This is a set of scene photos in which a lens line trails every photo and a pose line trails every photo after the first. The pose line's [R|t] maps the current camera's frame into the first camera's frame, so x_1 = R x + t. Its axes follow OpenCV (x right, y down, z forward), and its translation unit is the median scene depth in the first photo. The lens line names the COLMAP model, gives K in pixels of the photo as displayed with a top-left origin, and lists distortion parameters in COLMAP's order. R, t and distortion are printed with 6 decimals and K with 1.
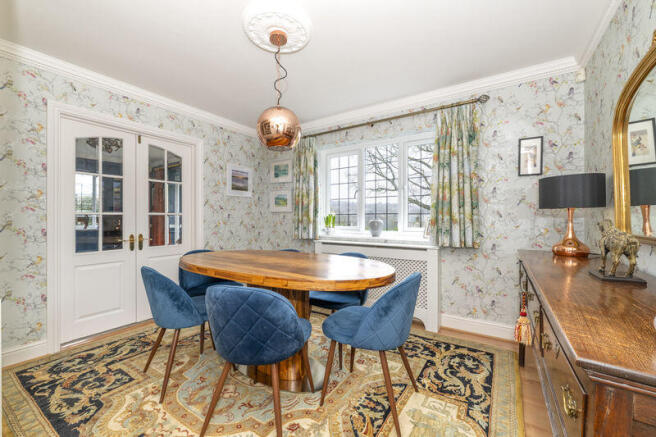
lens RADIAL K [[264.0, 0, 328.9], [0, 264.0, 216.2], [0, 0, 1]] dist [-0.001787, 0.000102]
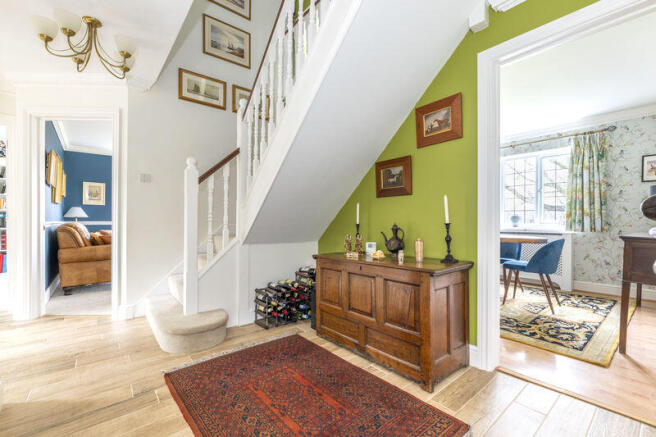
lens RADIAL K [[287.6, 0, 328.0], [0, 287.6, 220.3], [0, 0, 1]] dist [0.013140, -0.000124]
pose [[0.957893, 0.000601, -0.287125, -0.421461], [0.001846, 0.999964, 0.008252, 0.035690], [0.287120, -0.008435, 0.957857, -0.934946]]
